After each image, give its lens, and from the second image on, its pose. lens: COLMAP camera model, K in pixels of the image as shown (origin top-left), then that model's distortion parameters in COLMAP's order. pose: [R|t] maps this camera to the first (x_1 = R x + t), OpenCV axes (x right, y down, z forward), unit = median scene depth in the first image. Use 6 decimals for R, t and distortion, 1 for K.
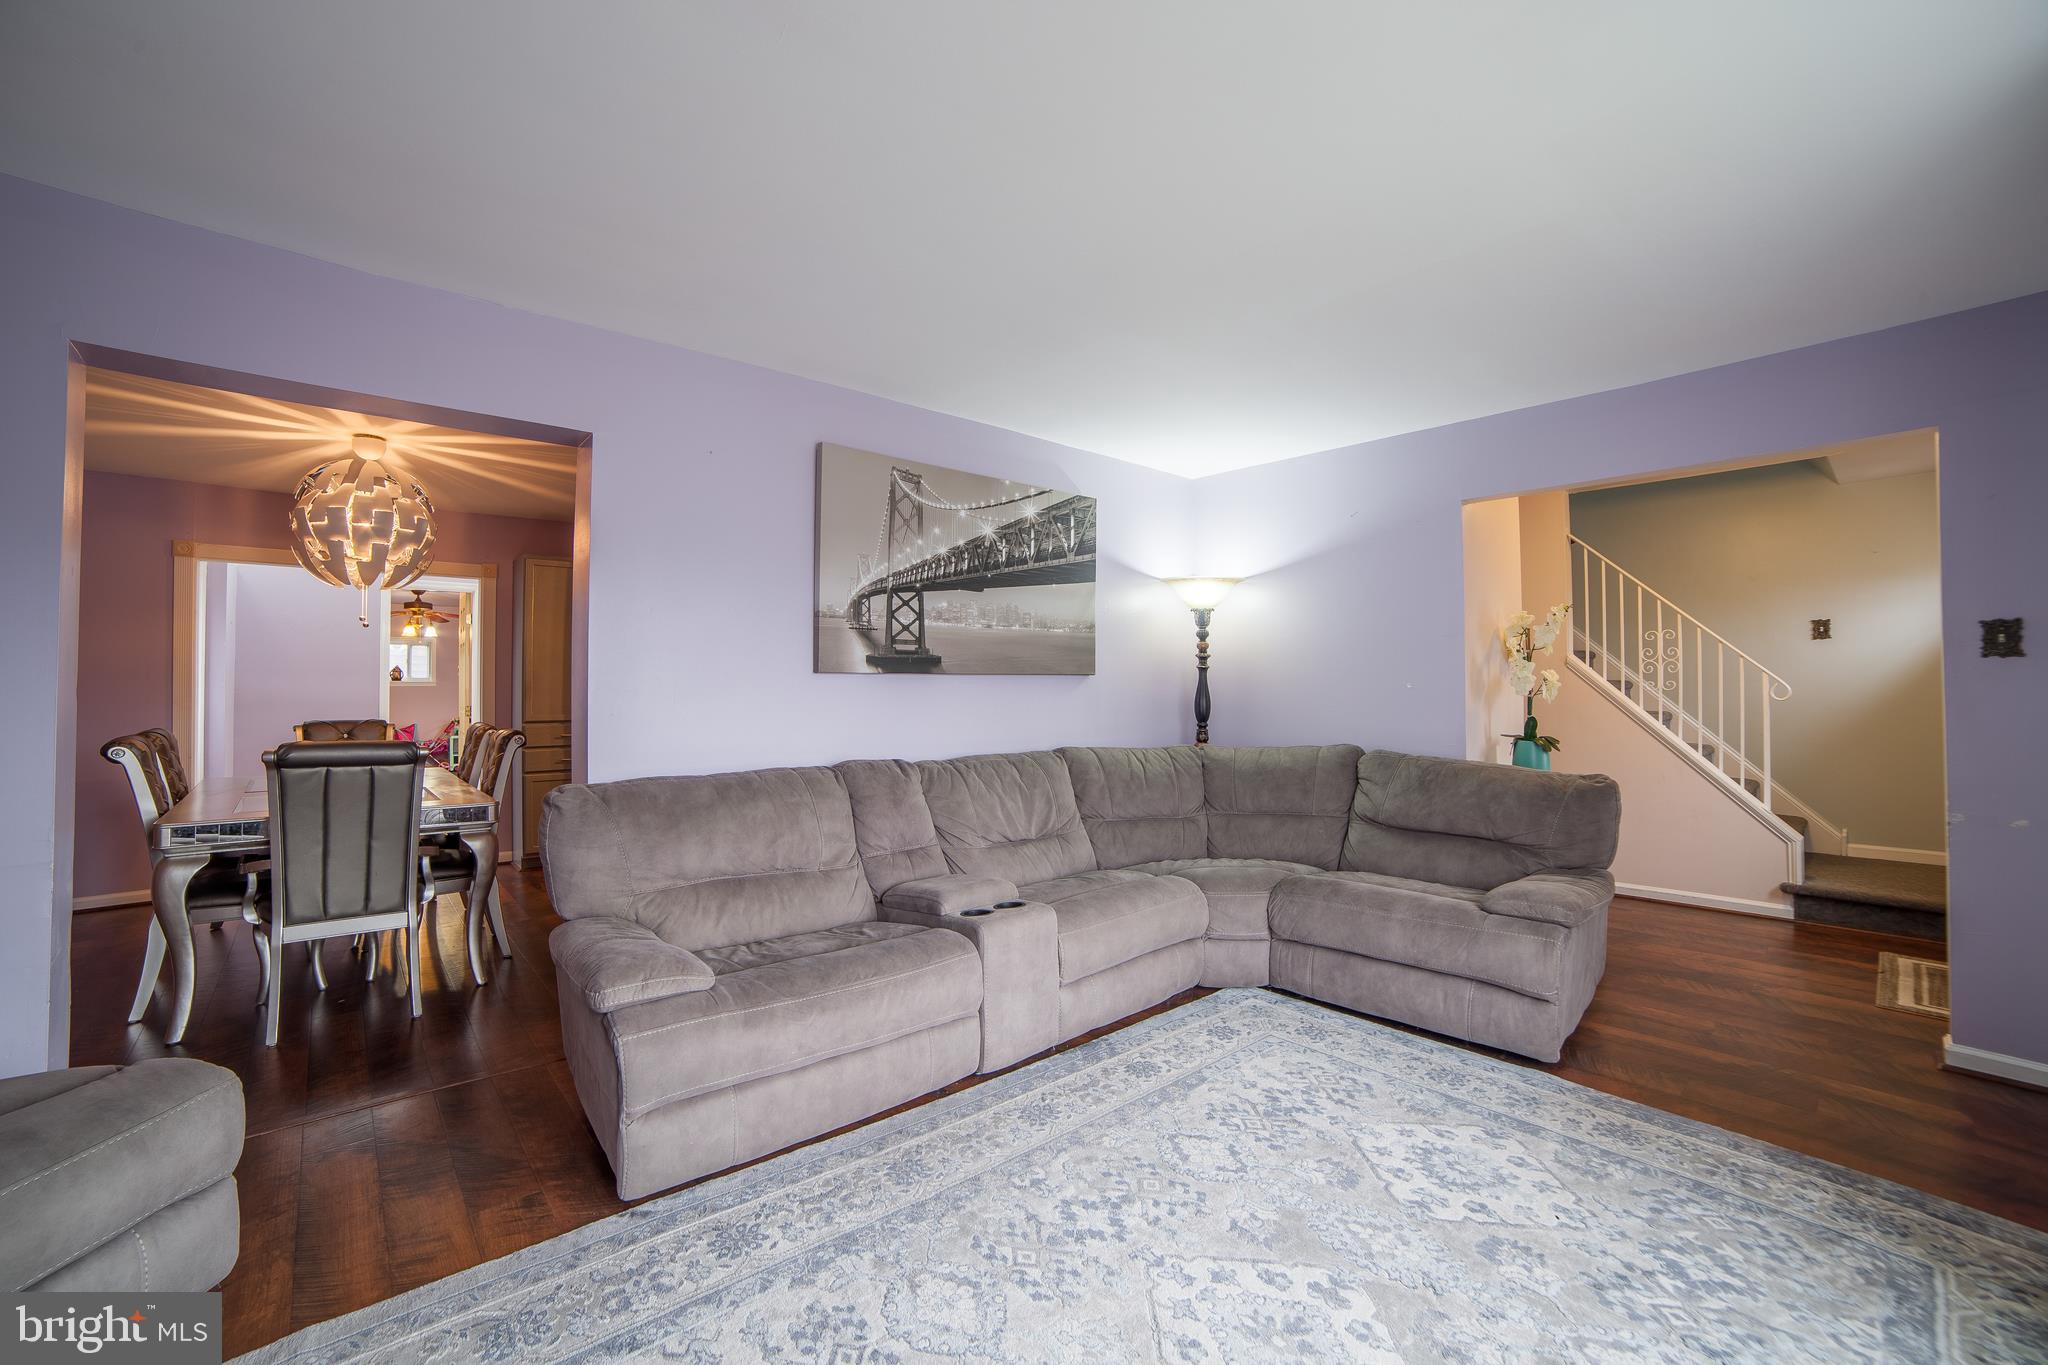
lens RADIAL K [[846.1, 0, 1028.7], [0, 846.1, 665.6], [0, 0, 1]] dist [-0.099128, 0.031925]
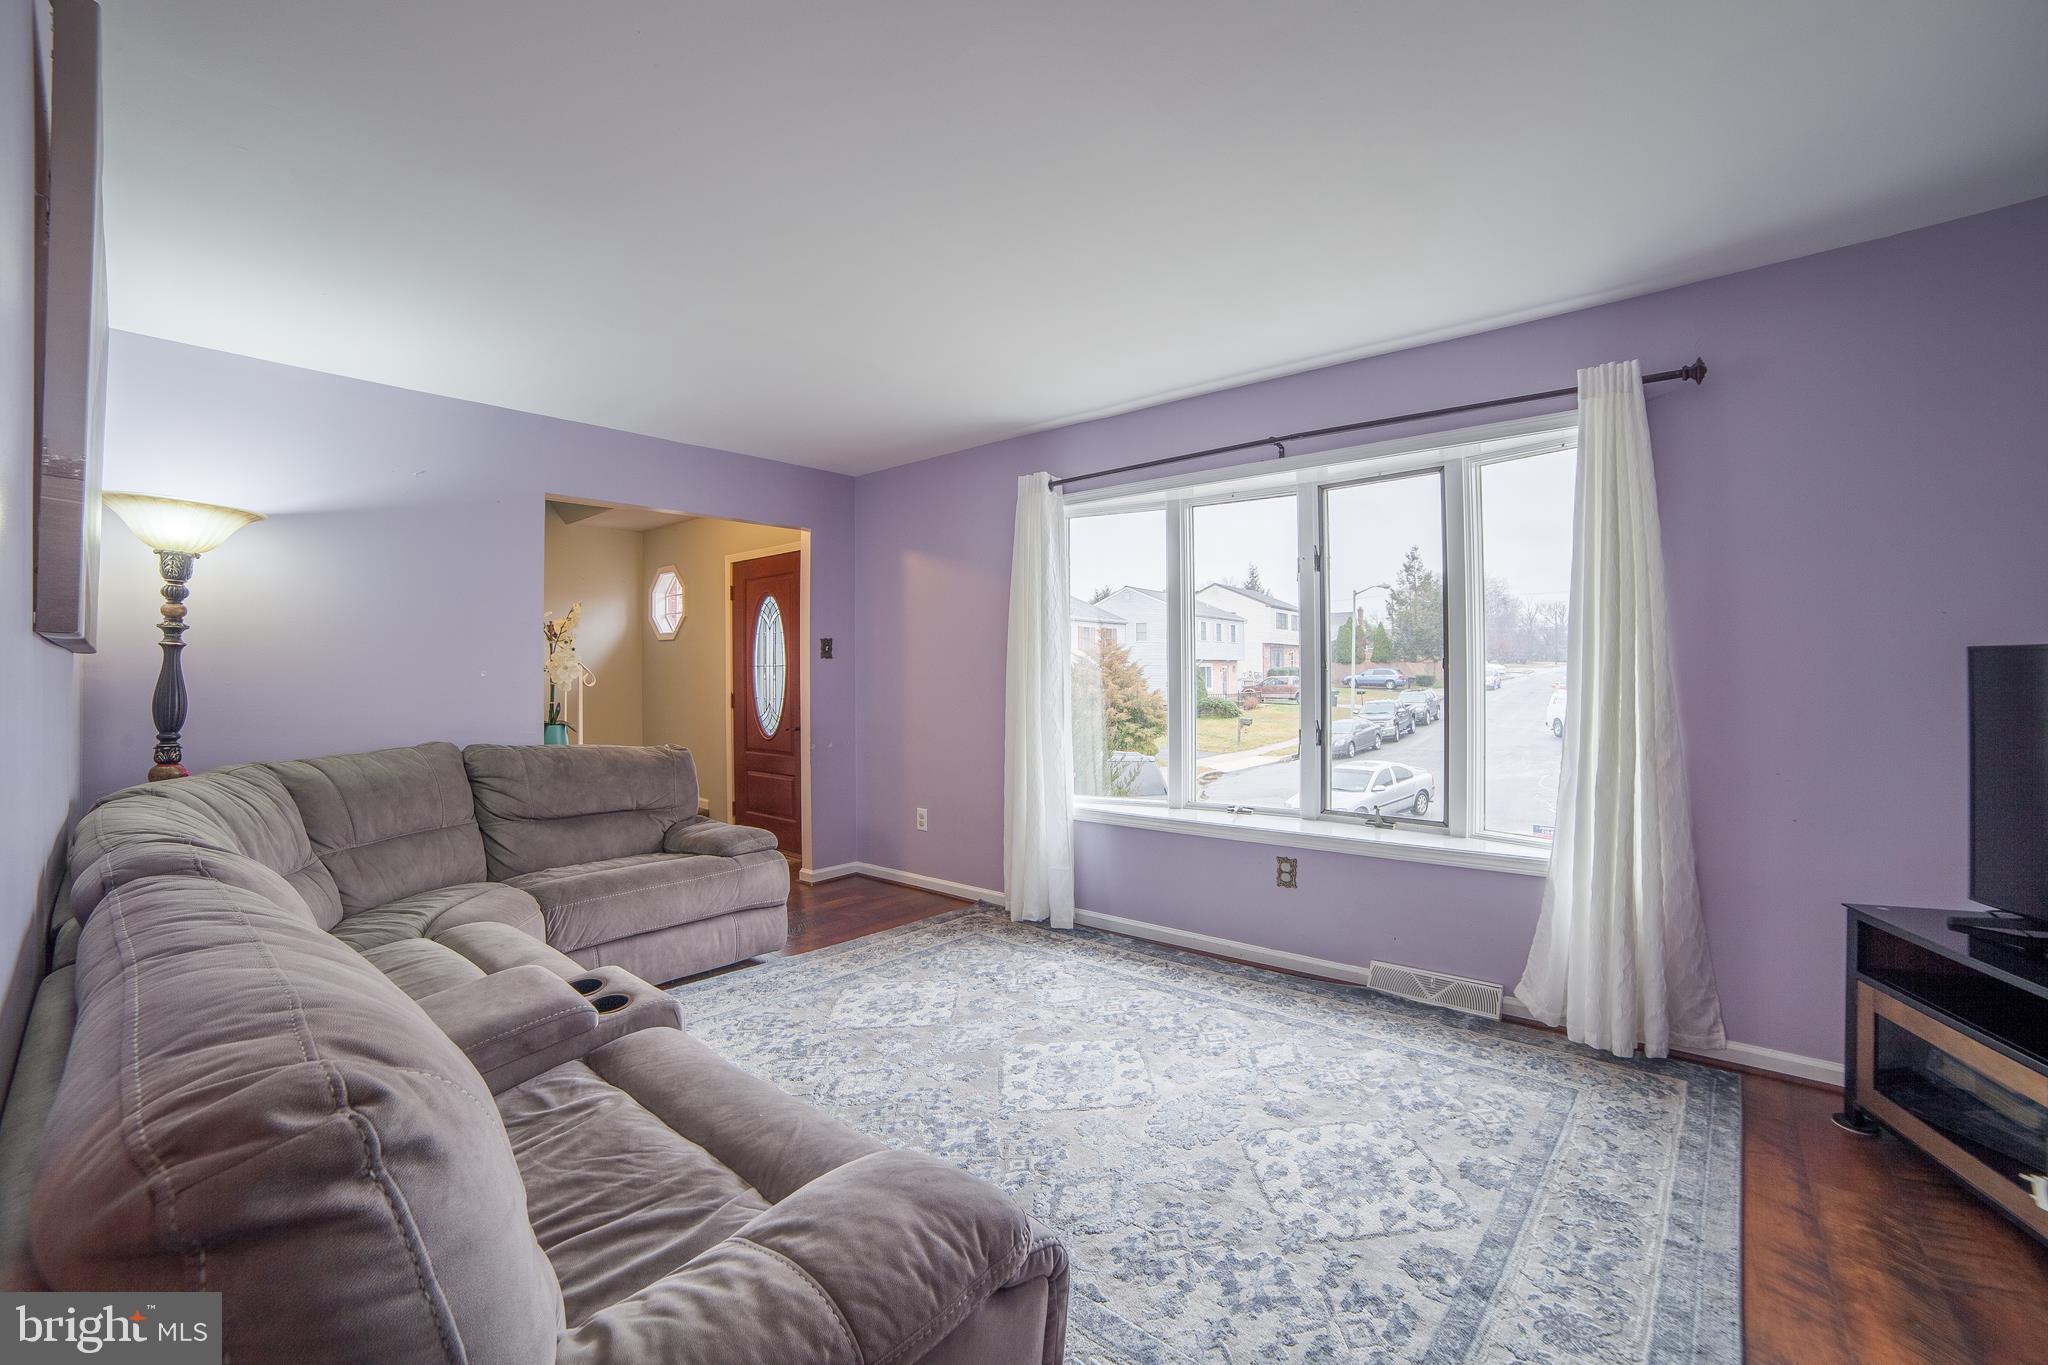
lens RADIAL K [[860.5, 0, 989.6], [0, 860.5, 674.6], [0, 0, 1]] dist [-0.117852, 0.033753]
pose [[-0.130627, 0.002277, 0.991429, -0.591776], [-0.017524, 0.999836, -0.004605, 0.021116], [-0.991277, -0.017975, -0.130566, 0.612008]]
